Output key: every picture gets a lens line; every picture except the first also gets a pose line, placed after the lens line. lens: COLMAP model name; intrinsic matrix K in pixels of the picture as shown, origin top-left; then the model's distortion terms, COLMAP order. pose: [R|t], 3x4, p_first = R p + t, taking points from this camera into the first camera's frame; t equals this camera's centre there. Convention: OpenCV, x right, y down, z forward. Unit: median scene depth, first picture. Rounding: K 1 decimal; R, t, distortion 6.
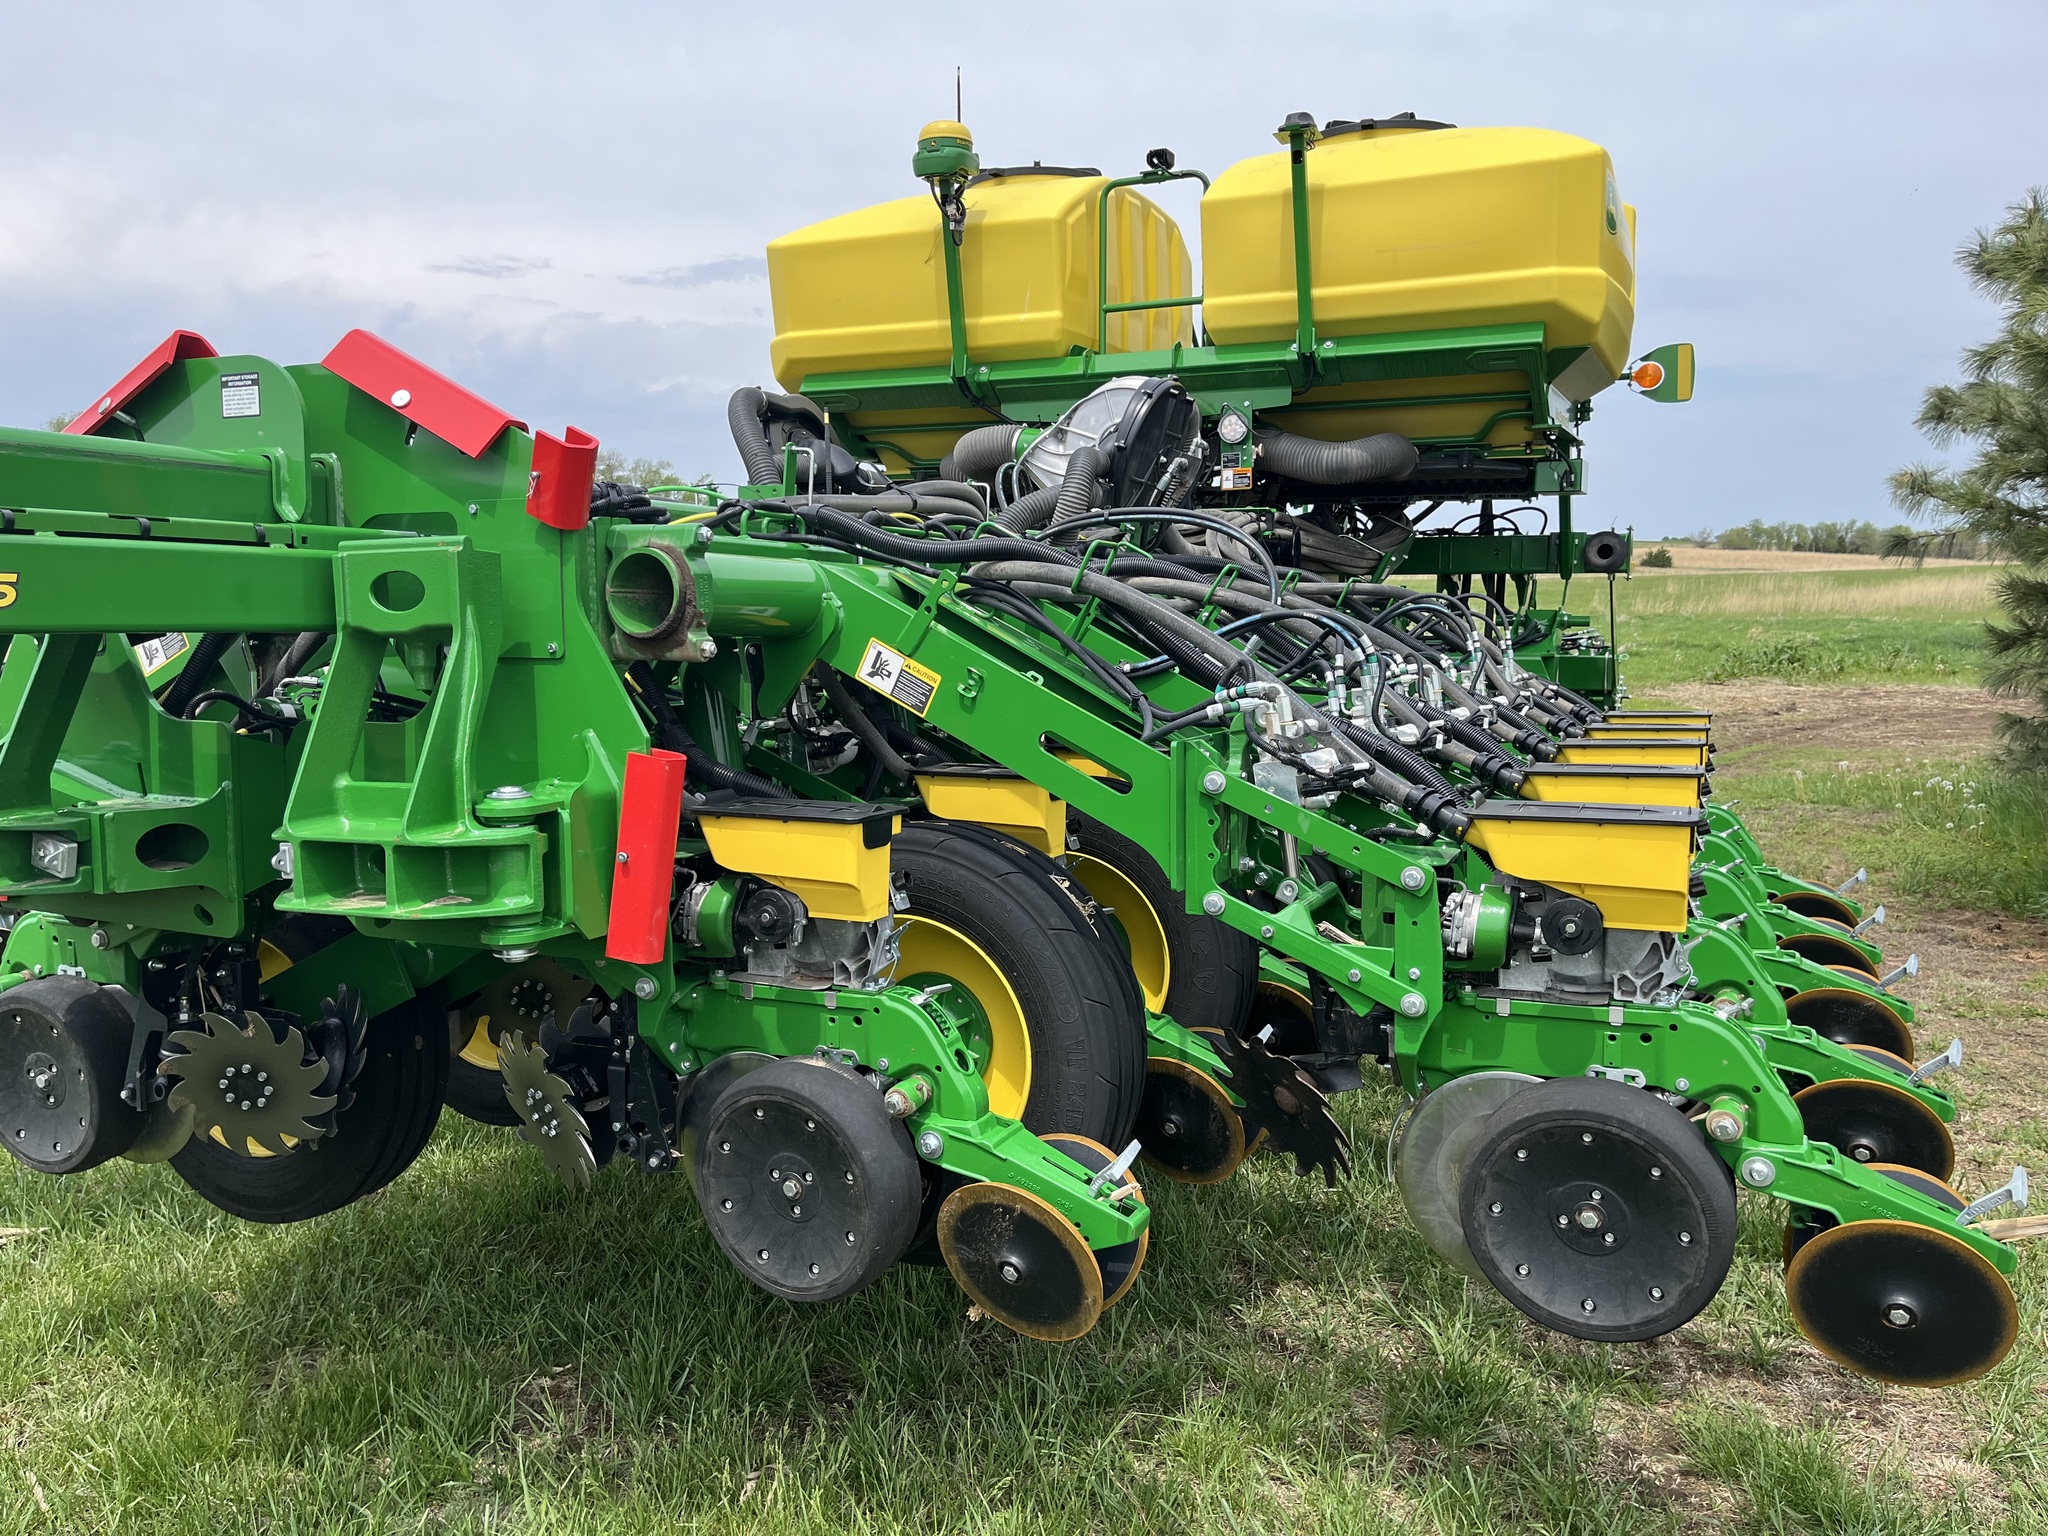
lens RADIAL K [[1552.3, 0, 1009.5], [0, 1552.3, 784.3], [0, 0, 1]] dist [0.053039, -0.077806]
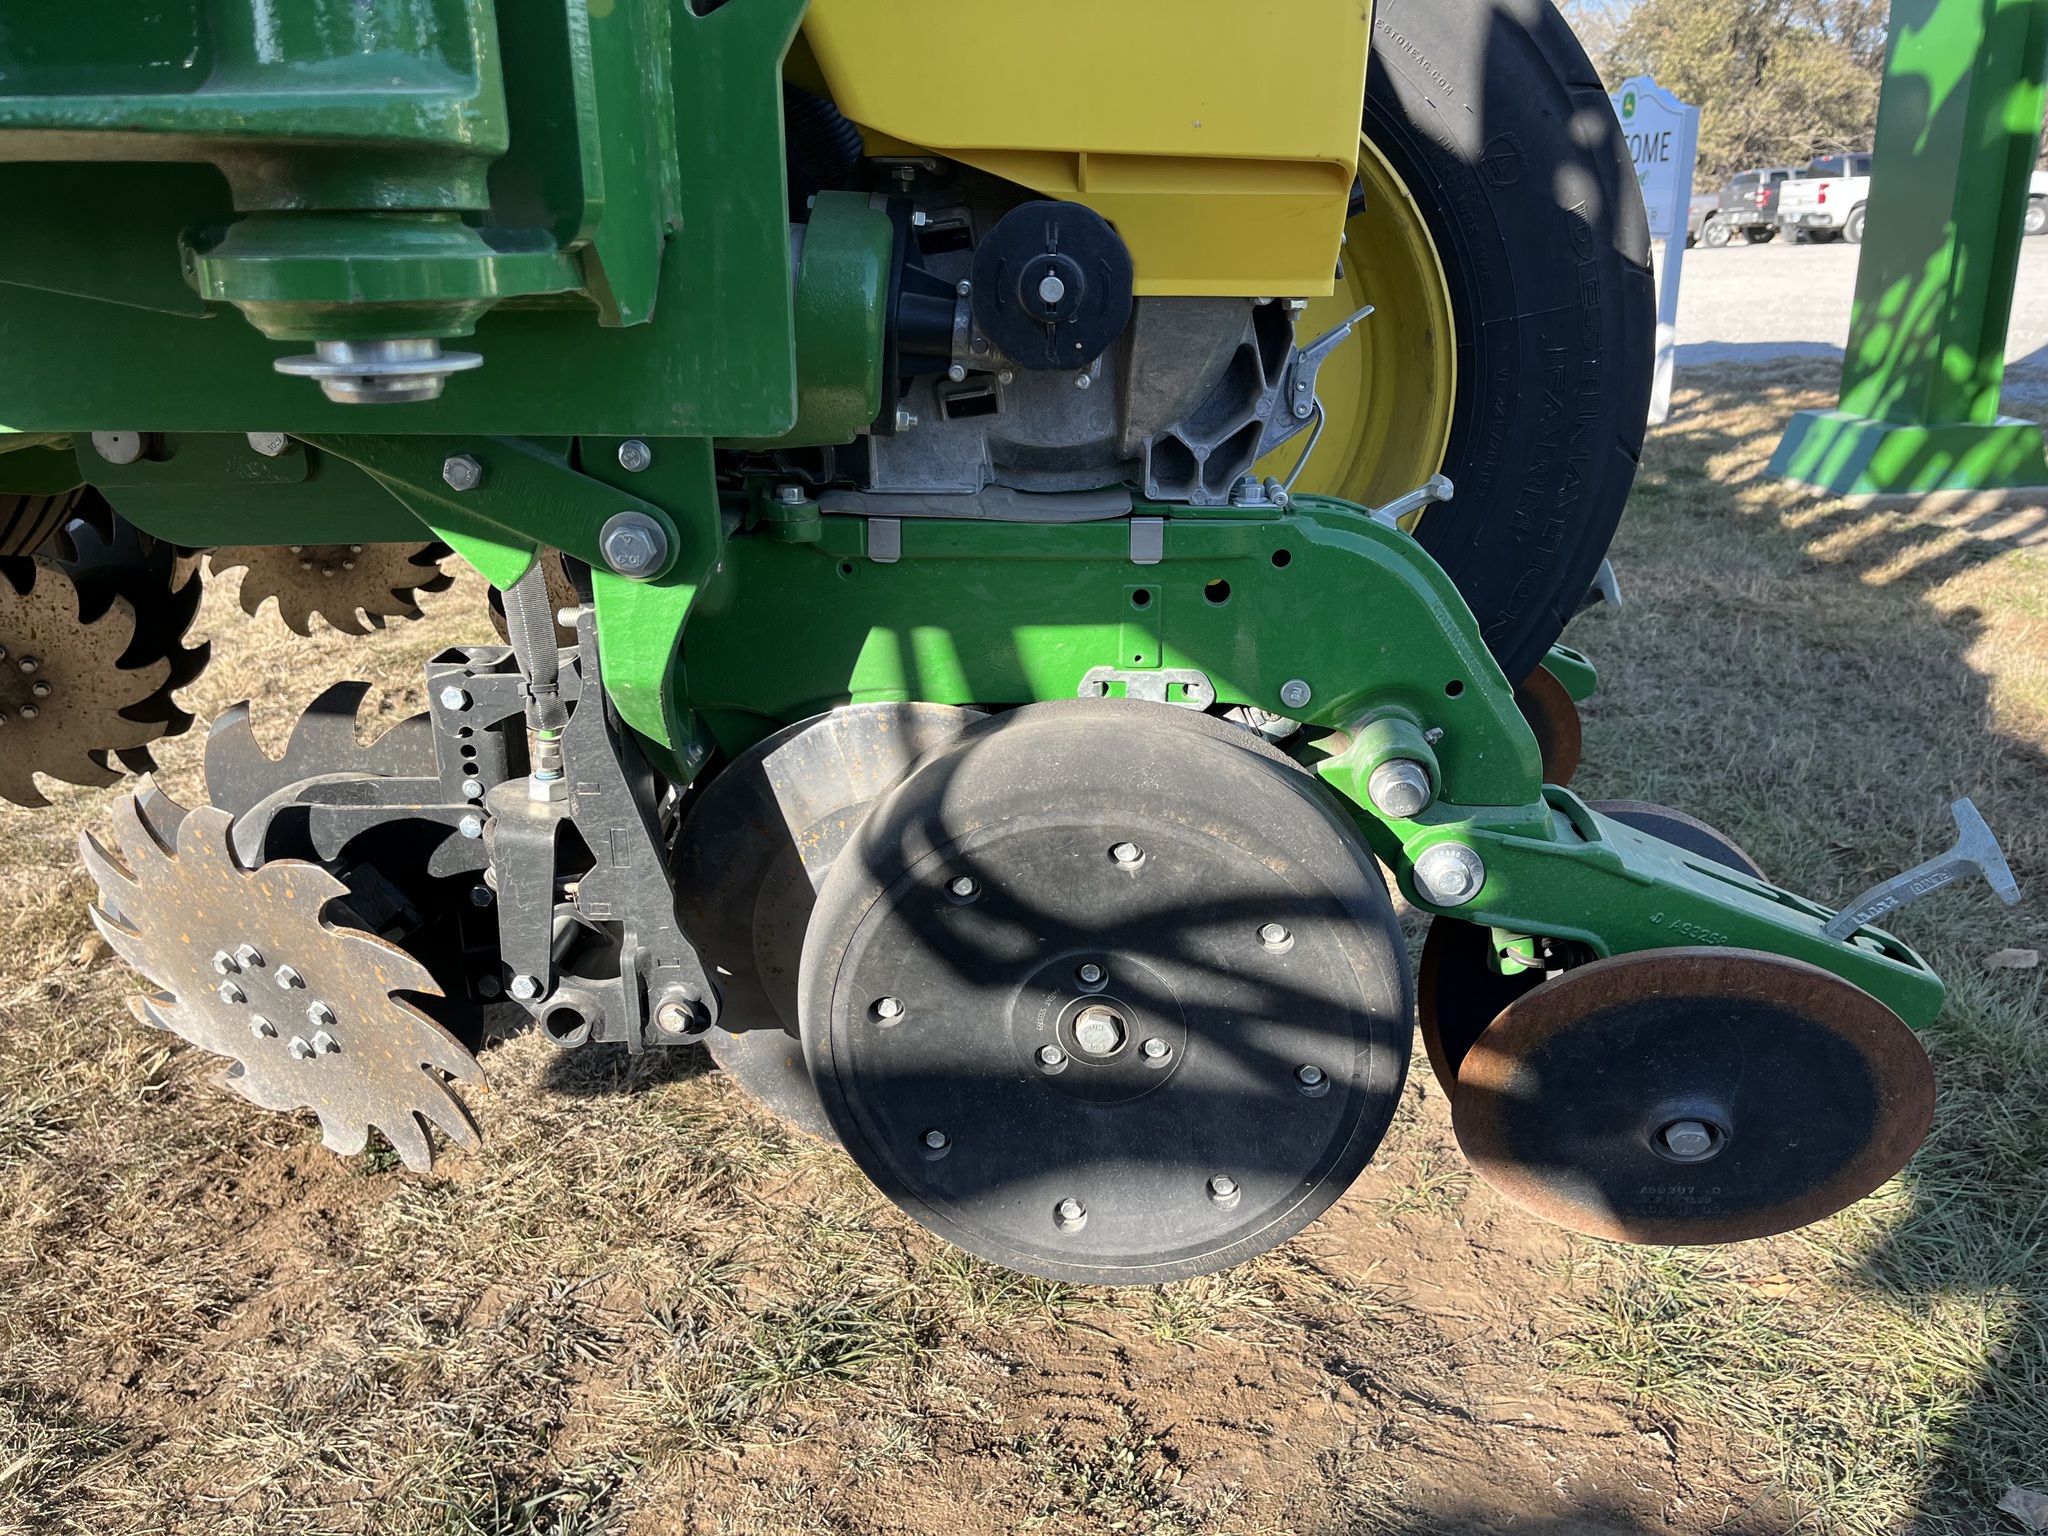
lens RADIAL K [[1552.3, 0, 1011.1], [0, 1552.3, 774.9], [0, 0, 1]] dist [0.053039, -0.077806]
pose [[0.926046, -0.112726, 0.360182, 0.190465], [0.028281, 0.972396, 0.231617, 0.105455], [-0.376349, -0.204302, 0.903671, 0.596755]]
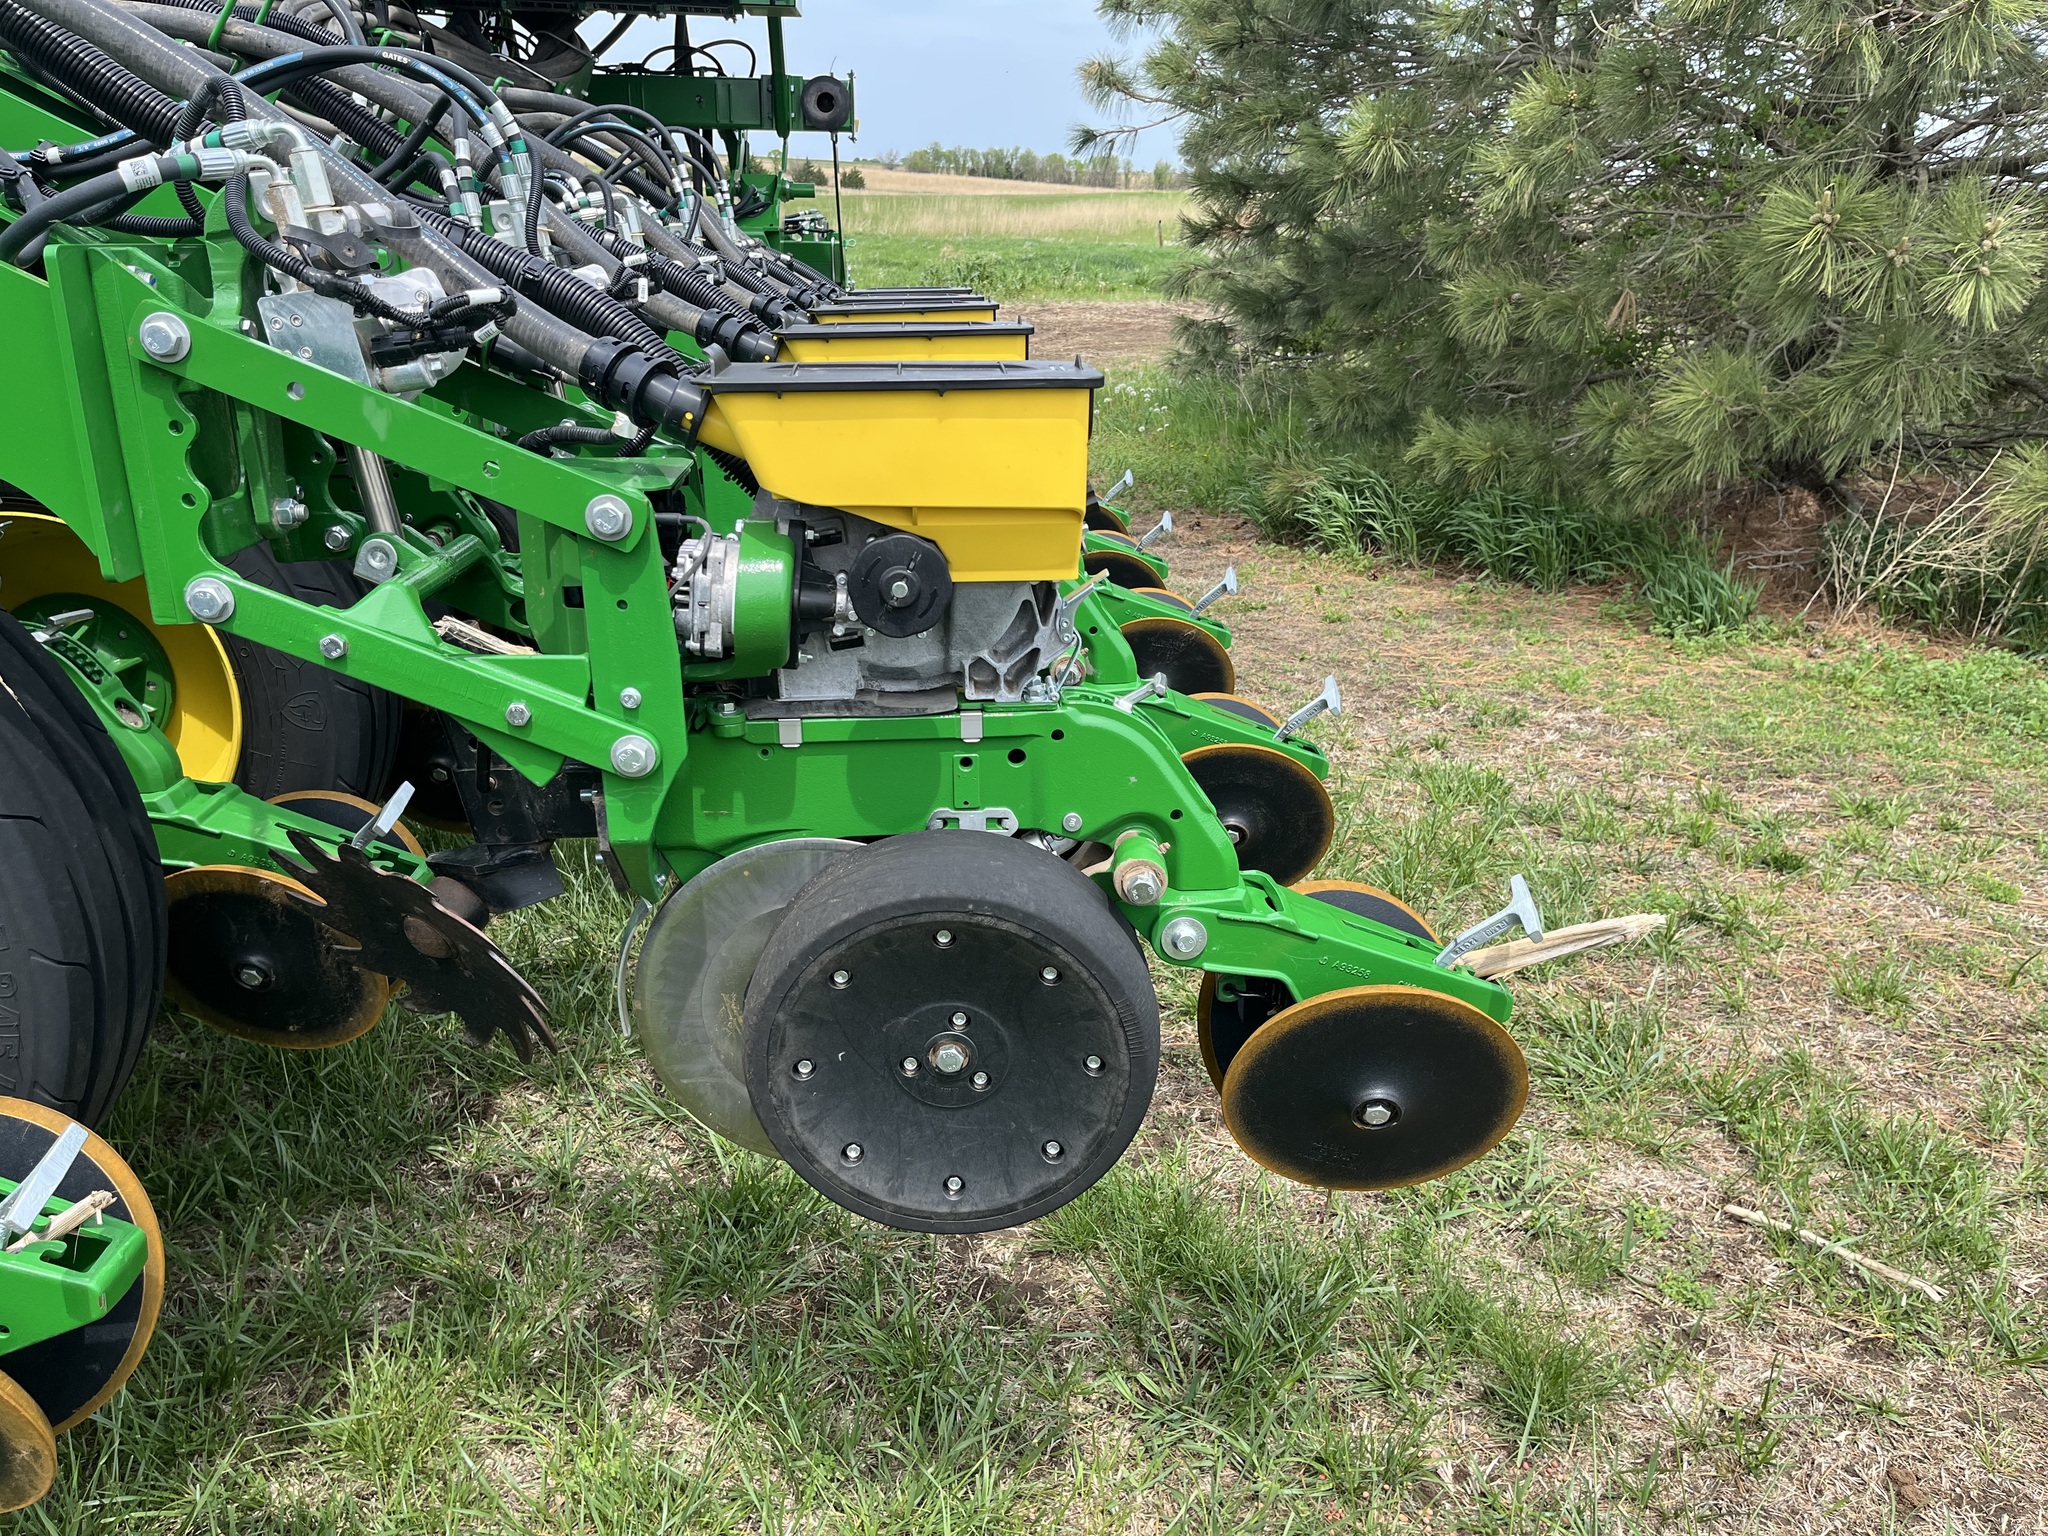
lens RADIAL K [[1552.3, 0, 998.7], [0, 1552.3, 781.0], [0, 0, 1]] dist [0.053039, -0.077806]
pose [[0.887843, -0.144746, 0.436787, 0.125700], [0.042459, 0.970957, 0.235458, 0.026860], [-0.458183, -0.190504, 0.868203, 0.442440]]
